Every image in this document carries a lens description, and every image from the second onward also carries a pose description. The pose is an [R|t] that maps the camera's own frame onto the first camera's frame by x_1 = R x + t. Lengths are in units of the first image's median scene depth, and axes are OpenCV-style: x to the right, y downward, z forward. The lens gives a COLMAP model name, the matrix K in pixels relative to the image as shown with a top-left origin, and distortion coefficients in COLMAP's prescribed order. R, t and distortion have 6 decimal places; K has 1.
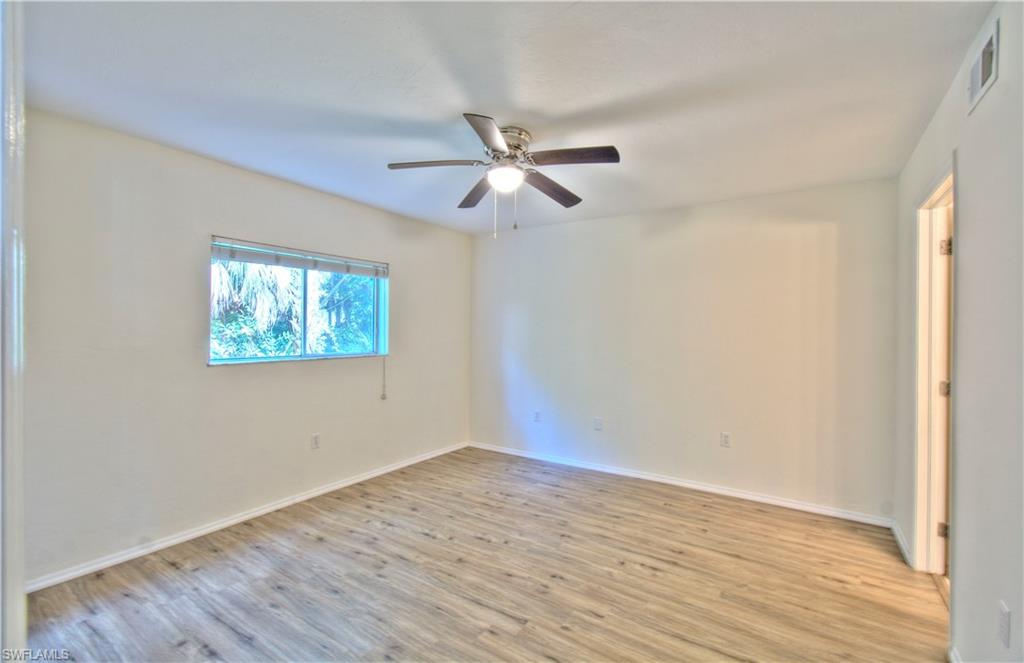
lens RADIAL K [[440.2, 0, 517.5], [0, 440.2, 331.4], [0, 0, 1]] dist [-0.006880, 0.000748]
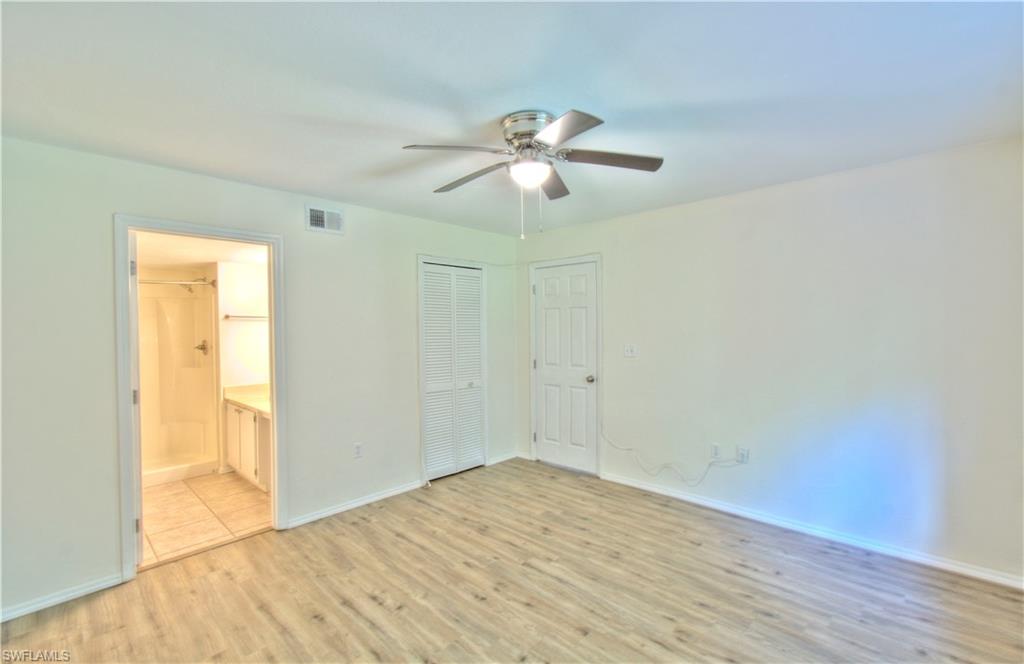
lens RADIAL K [[440.2, 0, 517.5], [0, 440.2, 331.9], [0, 0, 1]] dist [-0.006880, 0.000748]
pose [[-0.986862, -0.000268, 0.161566, -0.154383], [0.002499, 0.999854, 0.016918, -0.050003], [-0.161547, 0.017100, -0.986717, 2.013656]]
